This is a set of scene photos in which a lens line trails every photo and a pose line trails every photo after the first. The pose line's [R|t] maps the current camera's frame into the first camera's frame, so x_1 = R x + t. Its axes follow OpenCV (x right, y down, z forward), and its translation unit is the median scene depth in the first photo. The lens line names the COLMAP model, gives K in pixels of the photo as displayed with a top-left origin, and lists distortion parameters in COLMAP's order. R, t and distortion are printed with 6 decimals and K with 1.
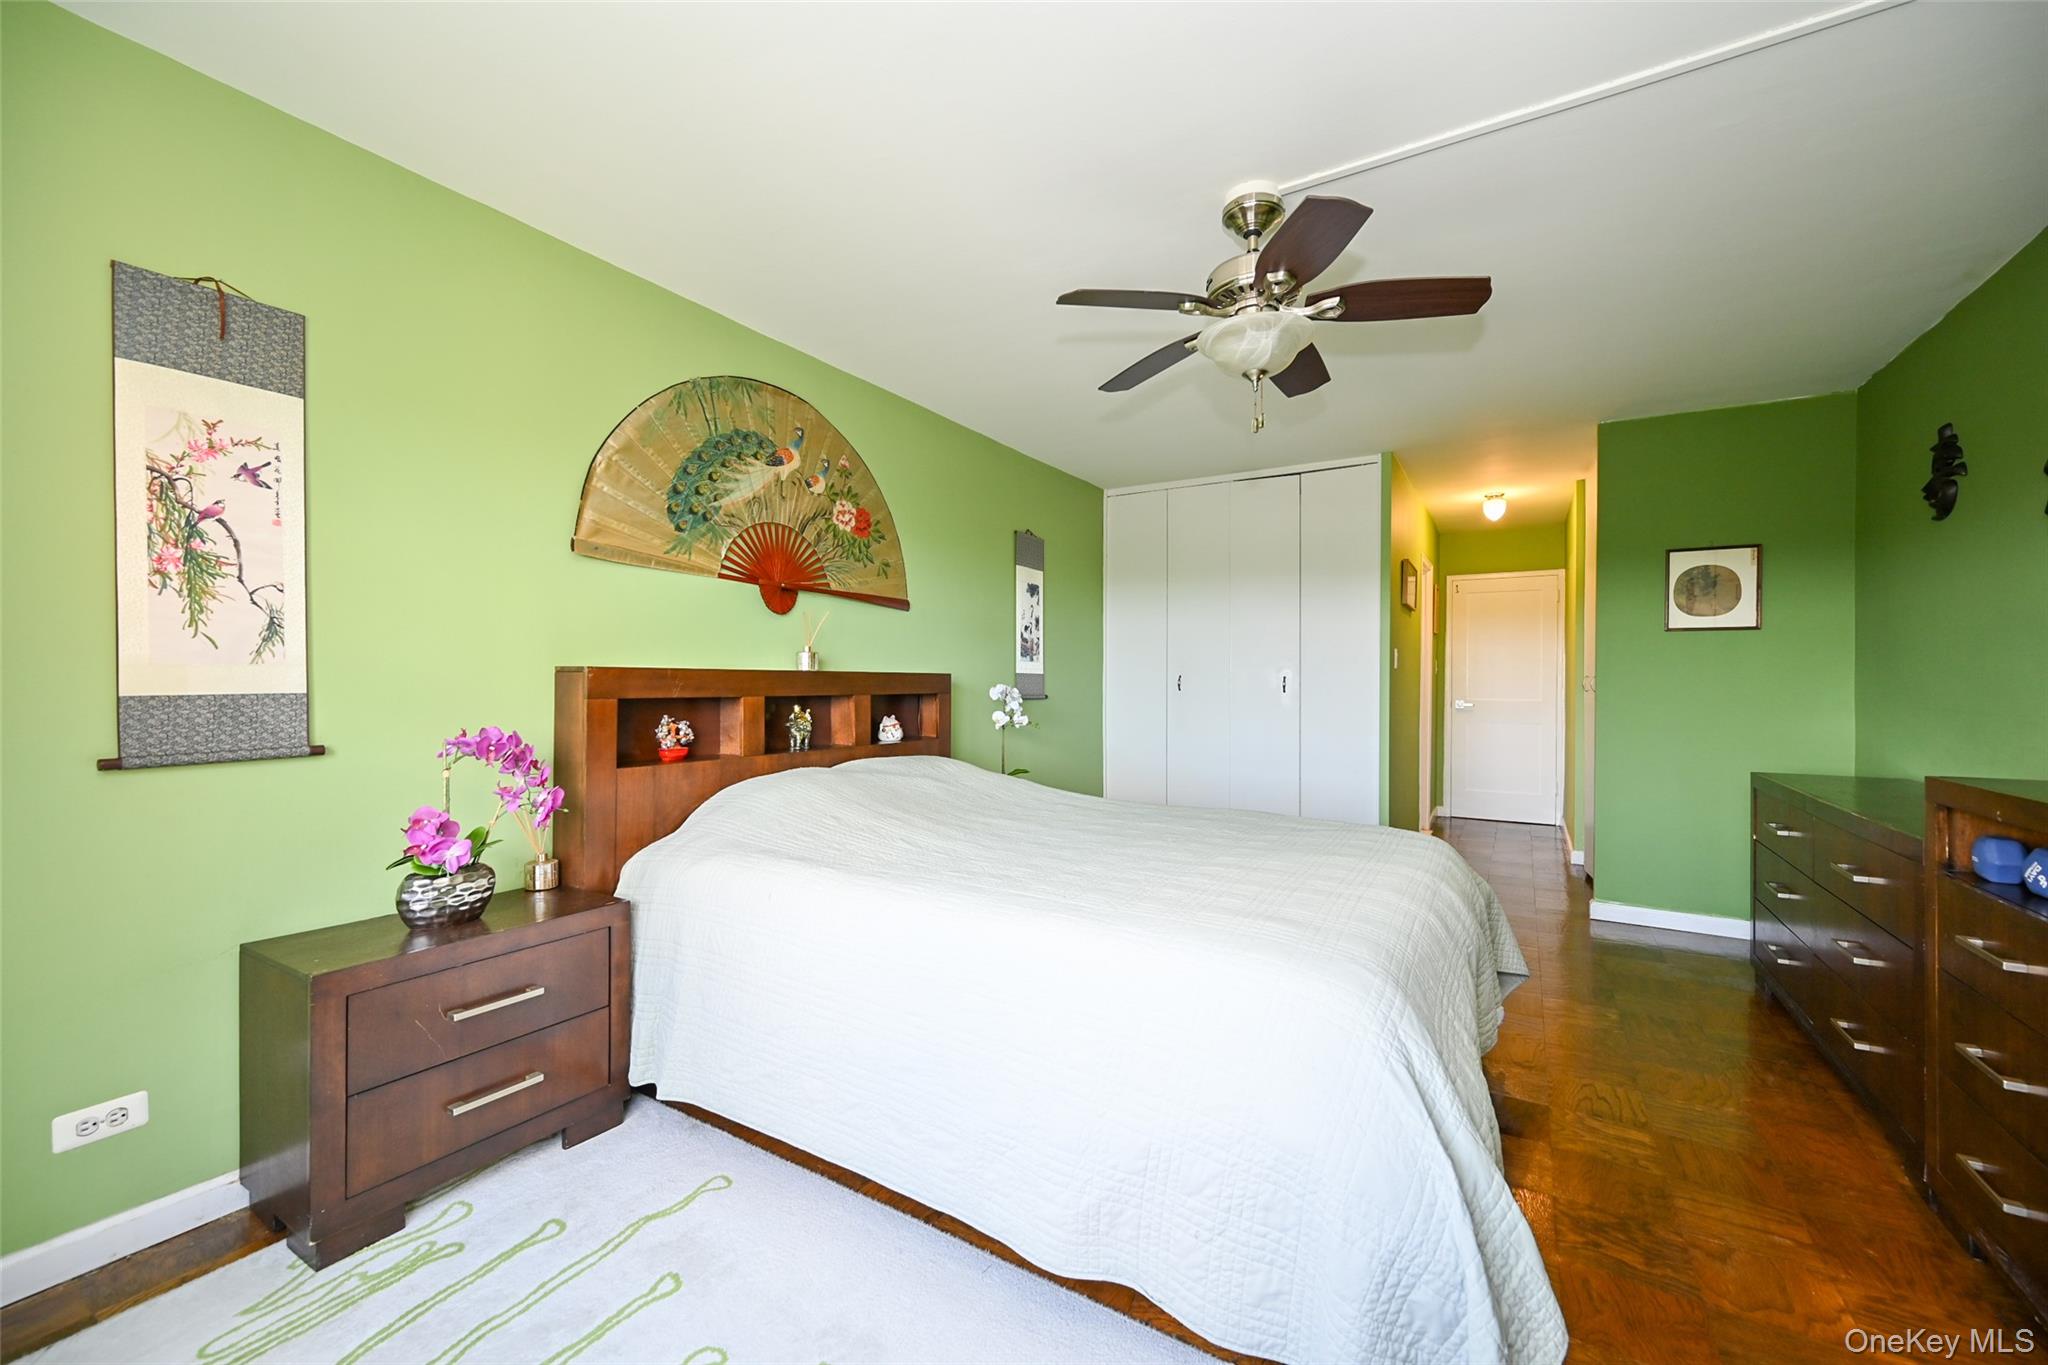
lens RADIAL K [[805.6, 0, 1026.5], [0, 805.6, 681.5], [0, 0, 1]] dist [-0.002412, 0.000558]
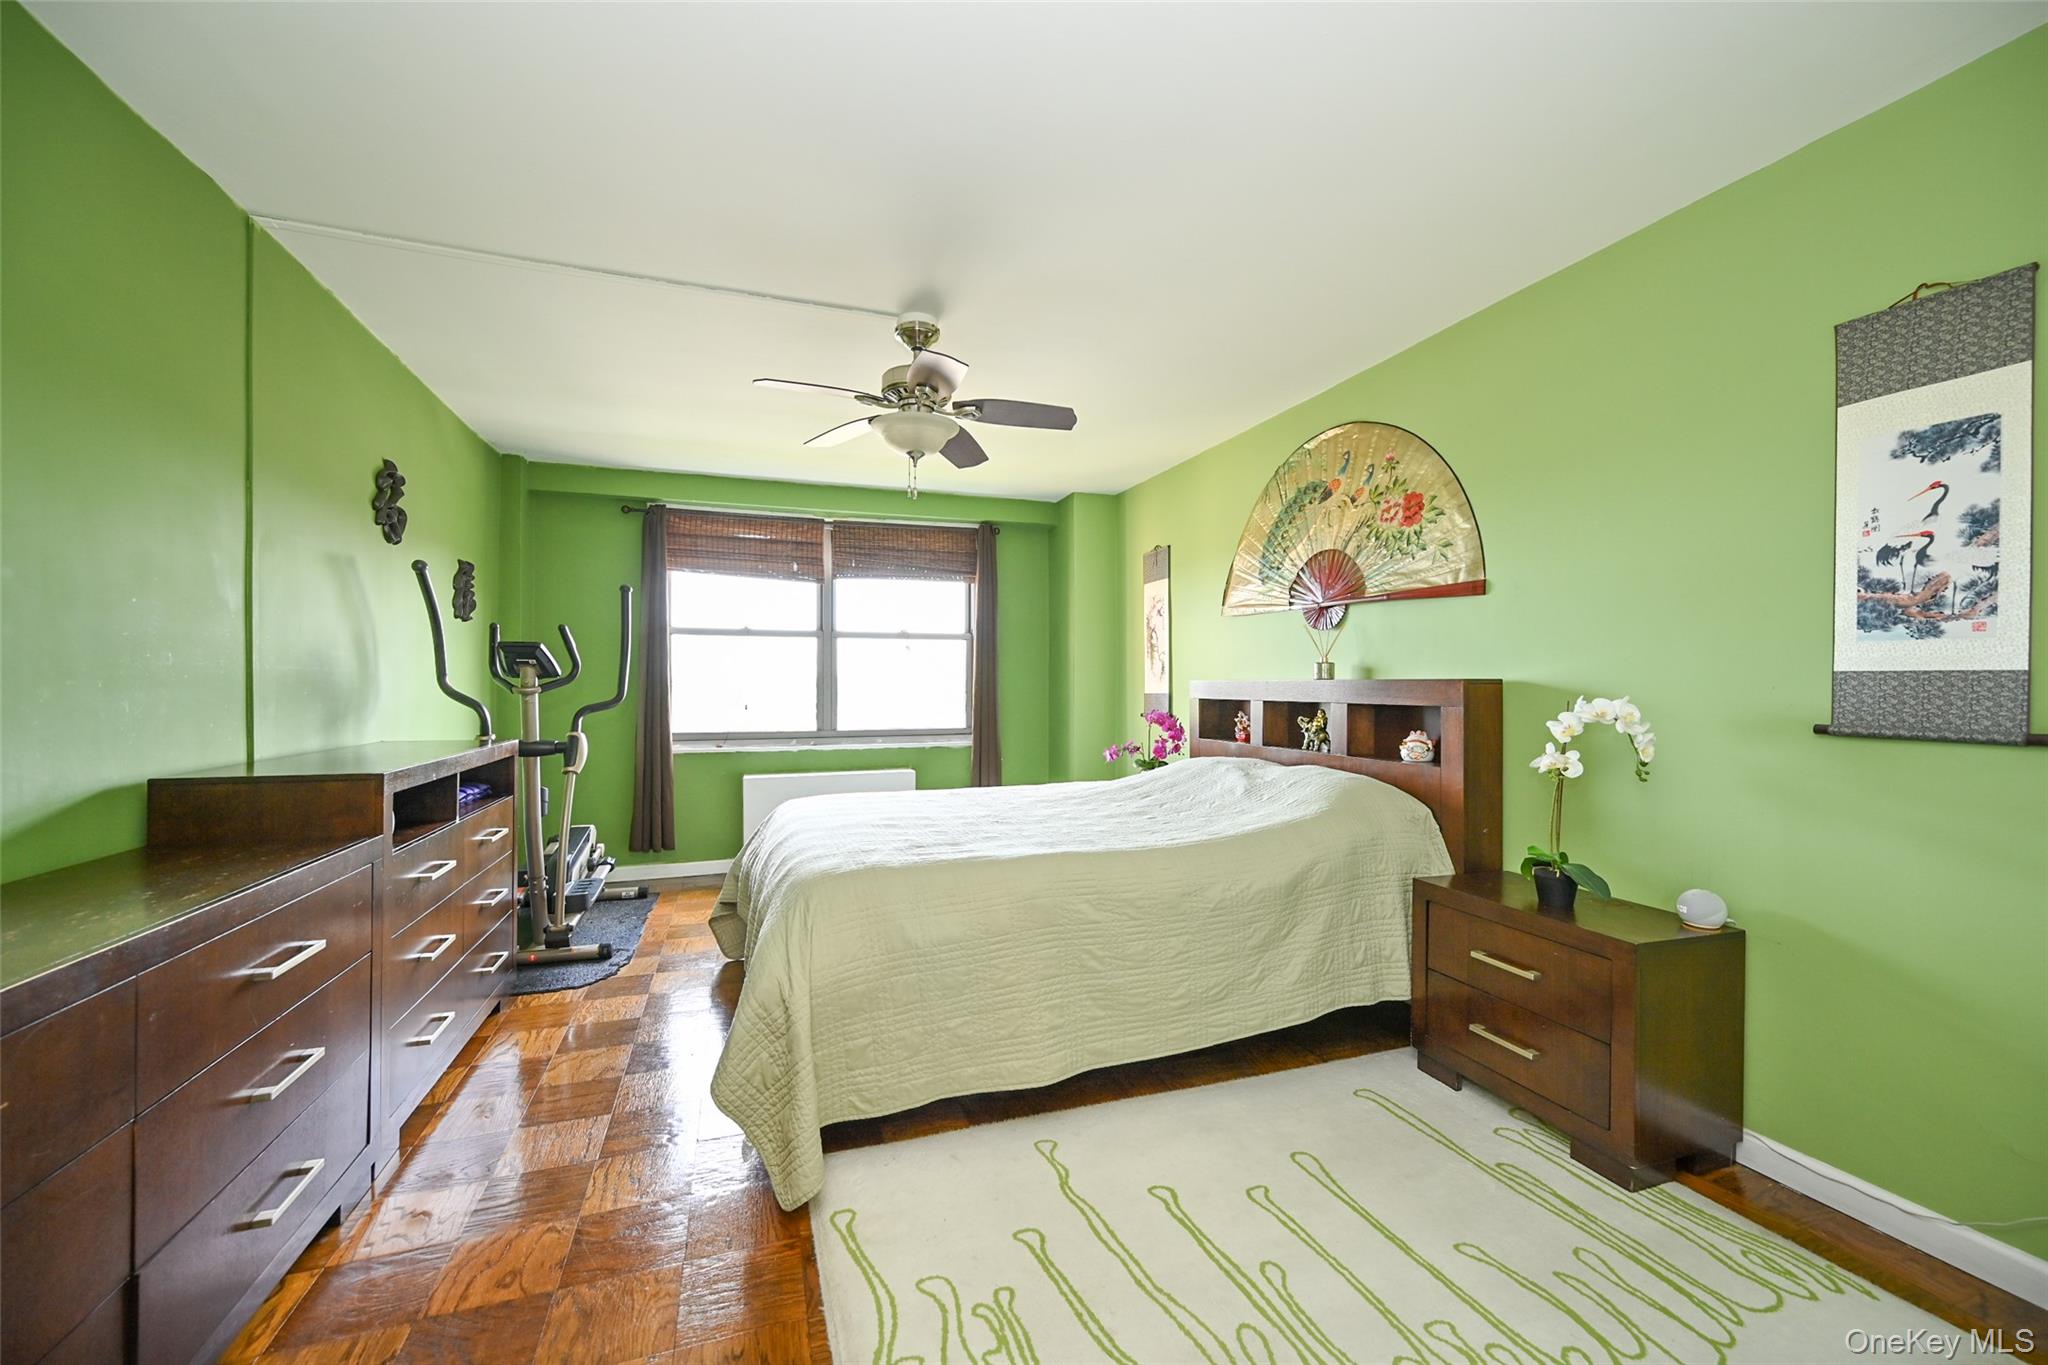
lens RADIAL K [[805.6, 0, 1026.5], [0, 805.6, 681.5], [0, 0, 1]] dist [-0.002412, 0.000558]
pose [[-0.629706, -0.009155, -0.776779, 0.723811], [-0.004039, 0.999956, -0.008511, -0.000162], [0.776823, -0.002222, -0.629715, 1.198987]]
